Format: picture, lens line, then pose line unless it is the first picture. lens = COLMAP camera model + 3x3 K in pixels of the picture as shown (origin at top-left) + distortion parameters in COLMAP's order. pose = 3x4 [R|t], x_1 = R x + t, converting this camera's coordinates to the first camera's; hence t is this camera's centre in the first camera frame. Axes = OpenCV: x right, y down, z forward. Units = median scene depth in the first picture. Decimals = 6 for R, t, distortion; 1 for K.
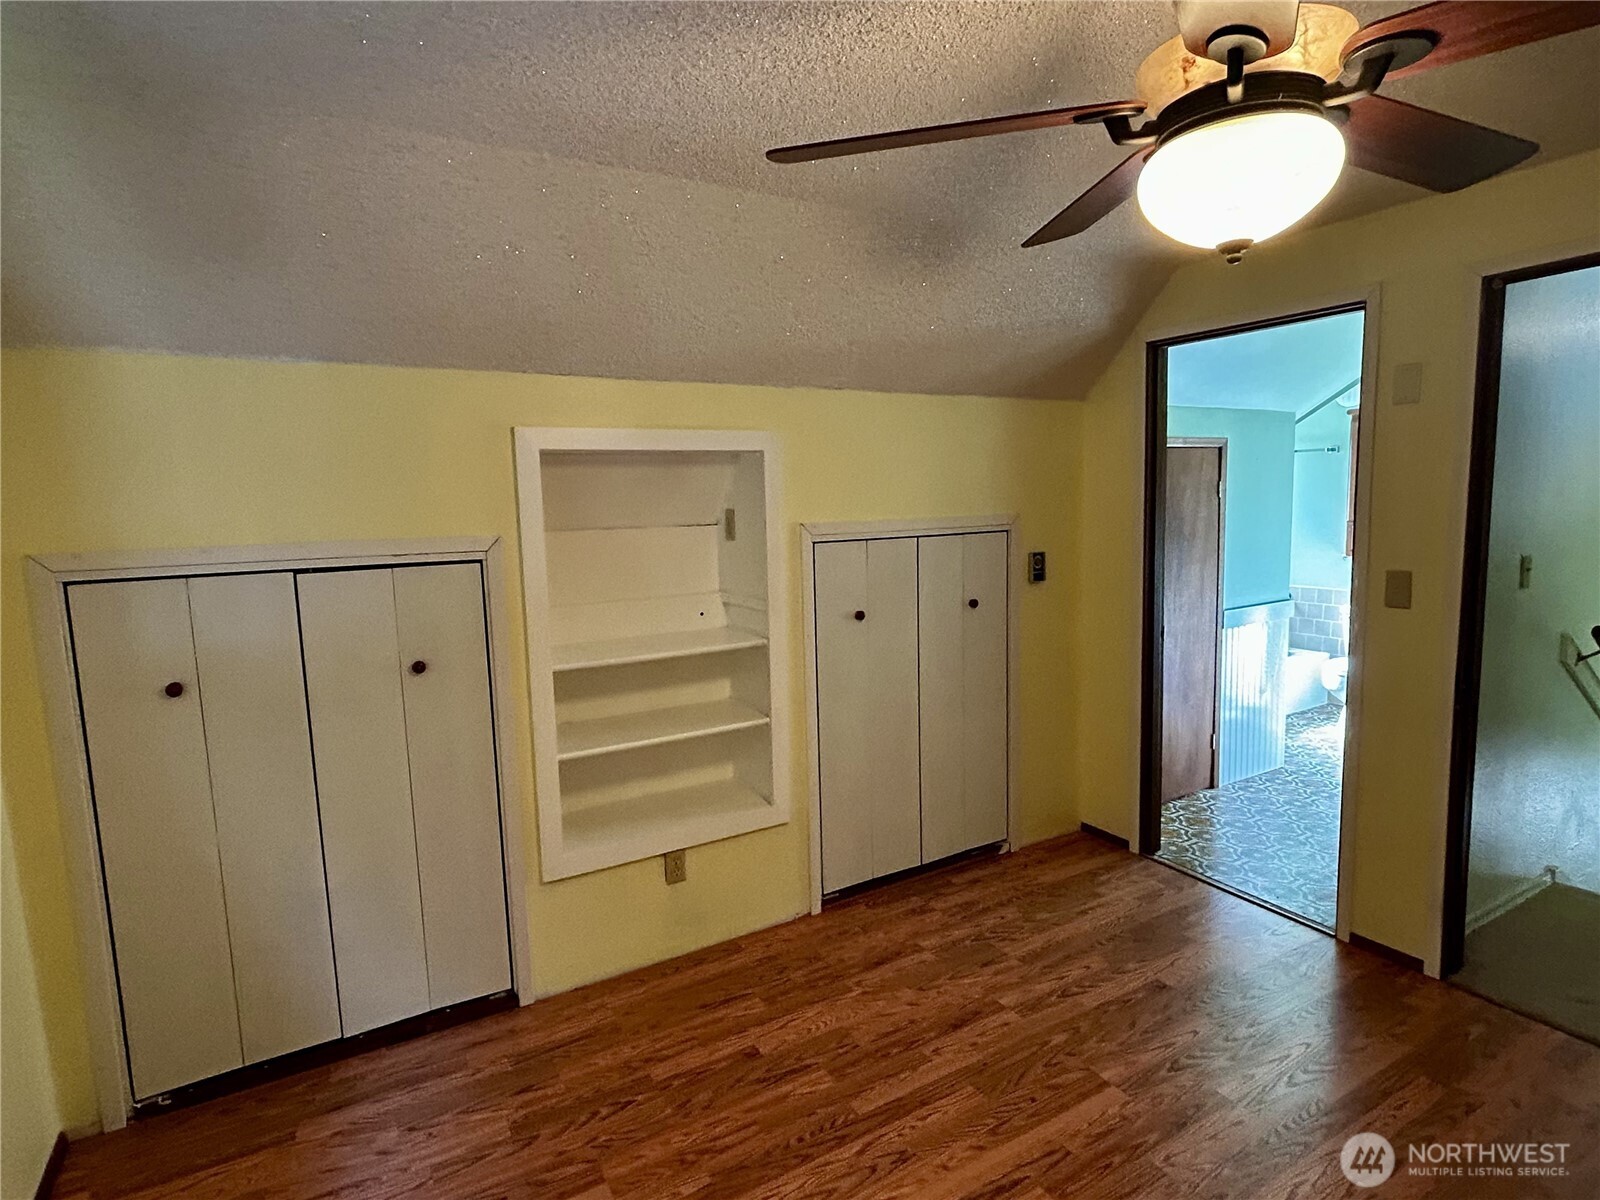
lens RADIAL K [[860.3, 0, 796.2], [0, 860.3, 588.8], [0, 0, 1]] dist [-0.002741, -0.005464]
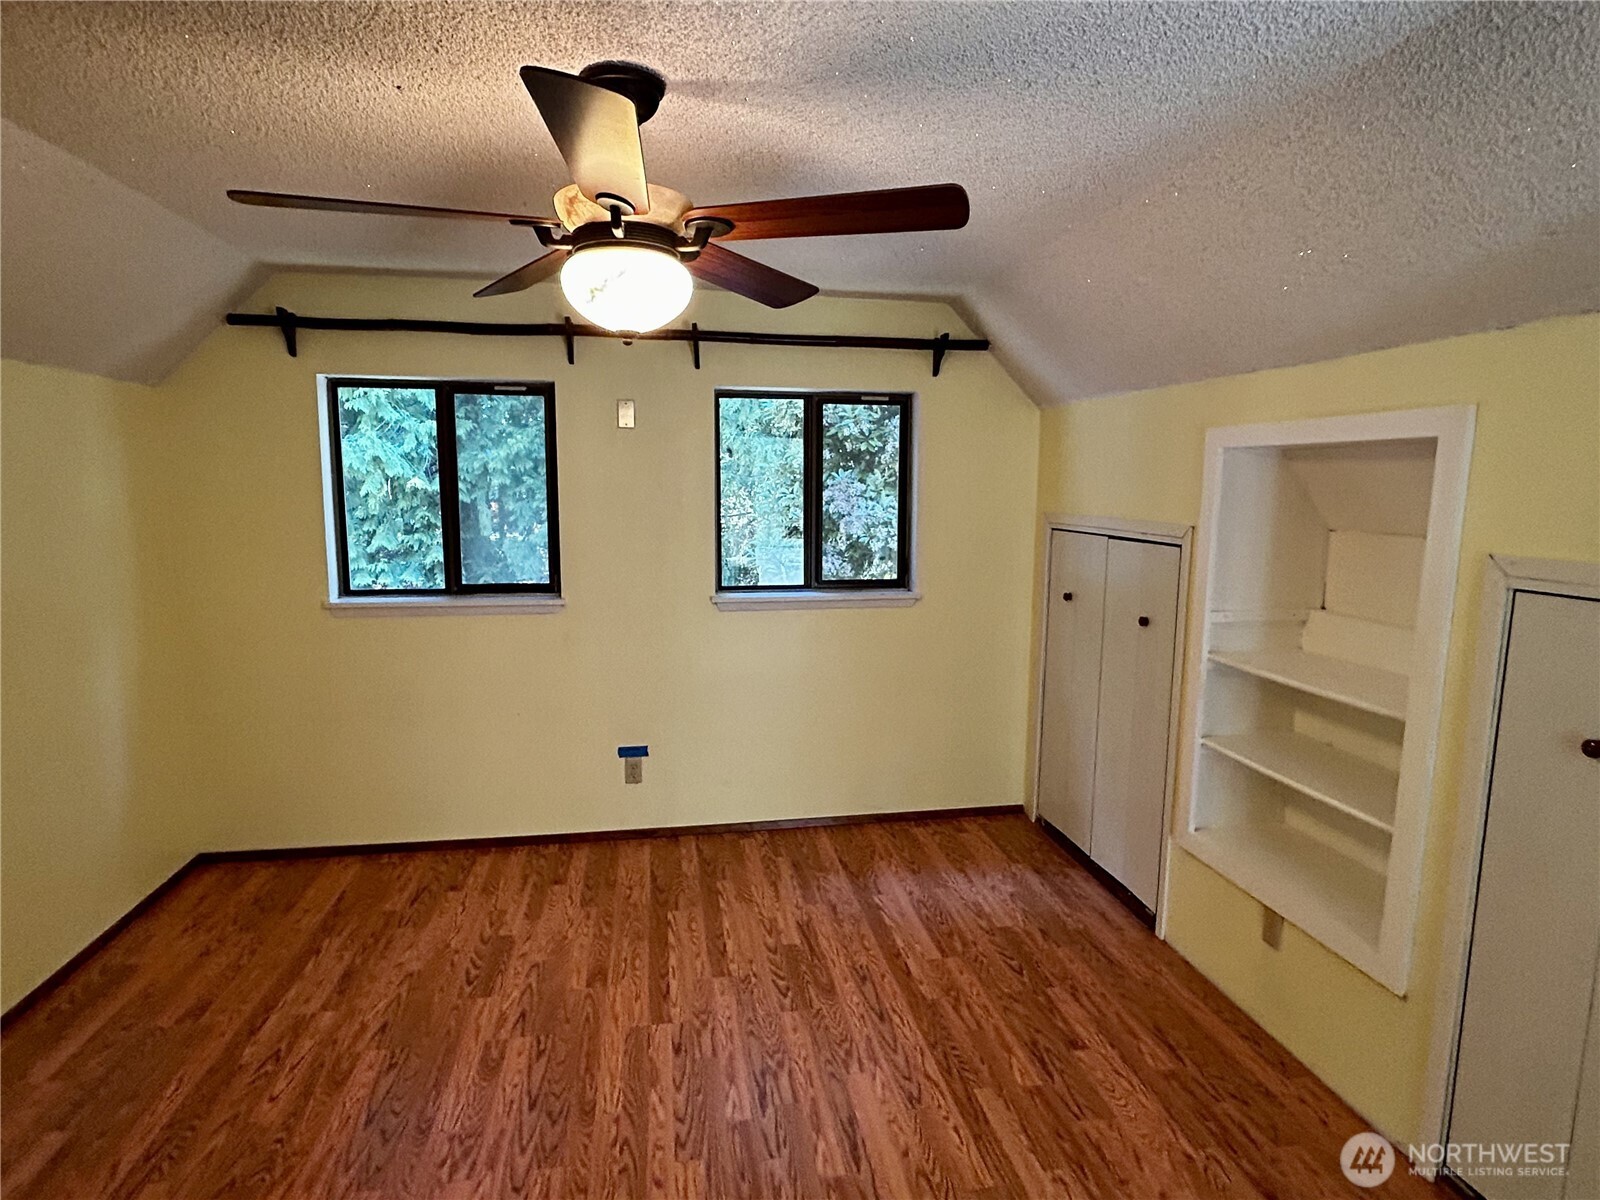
lens RADIAL K [[860.3, 0, 798.3], [0, 860.3, 607.0], [0, 0, 1]] dist [-0.002741, -0.005464]
pose [[-0.356219, 0.162304, -0.920199, 0.965912], [-0.100213, 0.972483, 0.210319, -0.155454], [0.929013, 0.167135, -0.330152, 0.987689]]
